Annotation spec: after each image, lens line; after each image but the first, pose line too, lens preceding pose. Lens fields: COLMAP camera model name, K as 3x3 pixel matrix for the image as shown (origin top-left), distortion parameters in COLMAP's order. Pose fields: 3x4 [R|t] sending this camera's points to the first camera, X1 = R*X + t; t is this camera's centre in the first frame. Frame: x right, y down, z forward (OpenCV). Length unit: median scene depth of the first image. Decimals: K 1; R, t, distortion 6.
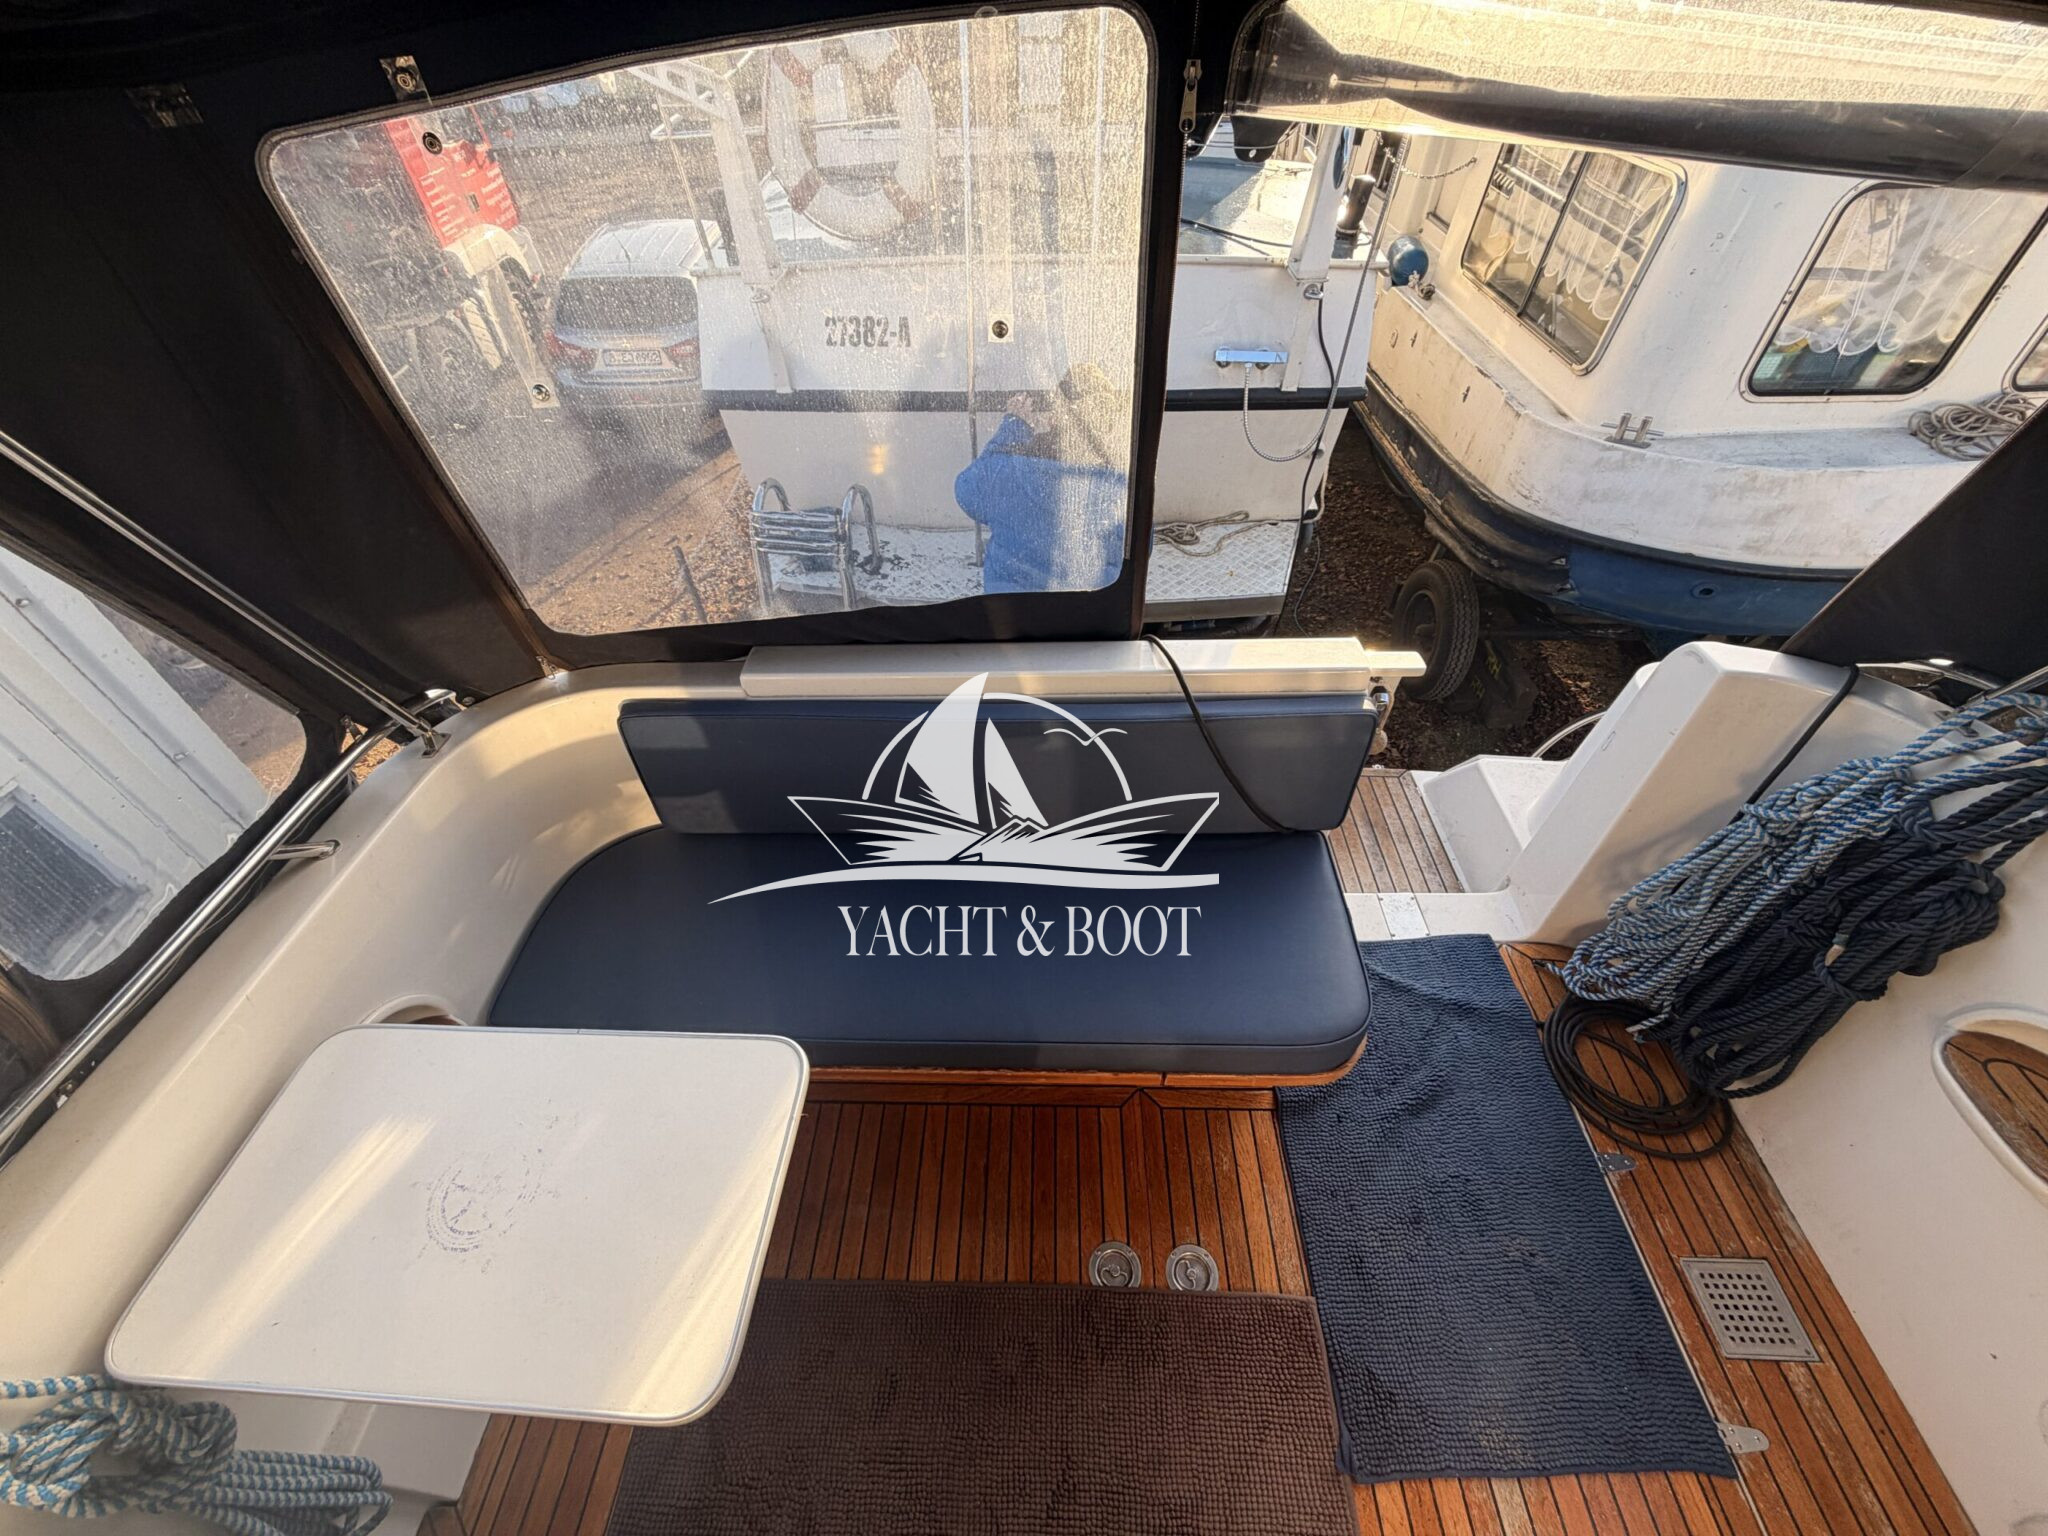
lens RADIAL K [[811.7, 0, 1024.0], [0, 811.7, 768.0], [0, 0, 1]] dist [0.002707, 0.000272]
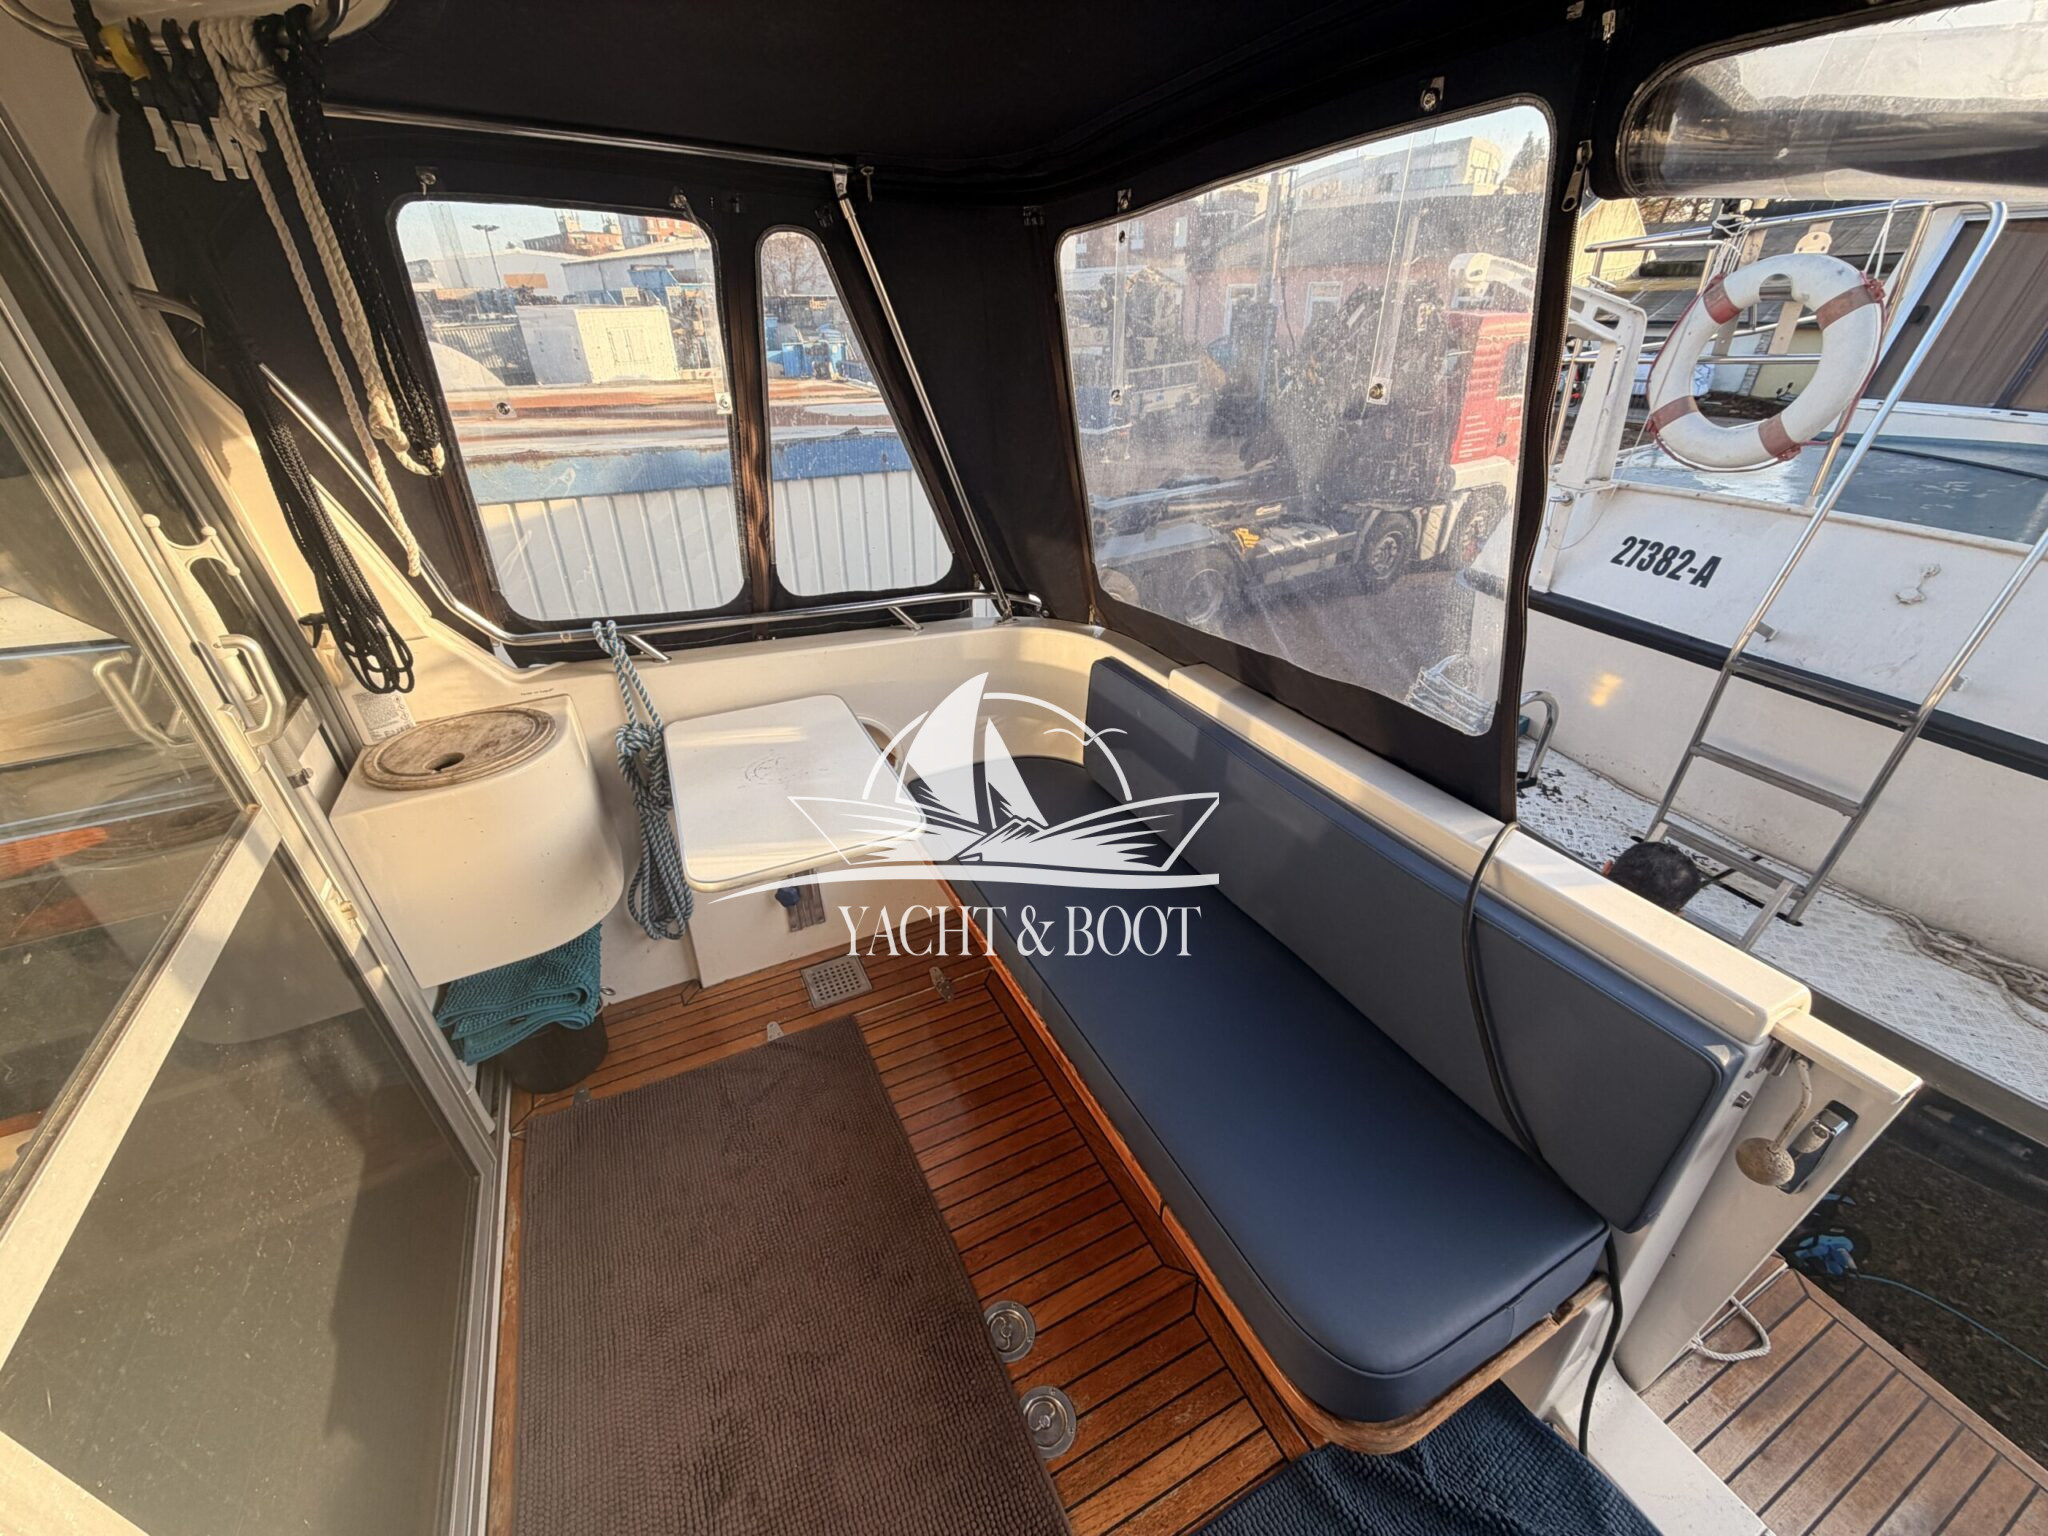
lens RADIAL K [[811.7, 0, 1024.0], [0, 811.7, 768.0], [0, 0, 1]] dist [0.002707, 0.000272]
pose [[0.478066, 0.463589, -0.746015, 0.520773], [-0.629997, 0.772818, 0.076526, 0.045702], [0.612011, 0.433403, 0.661517, 0.131457]]
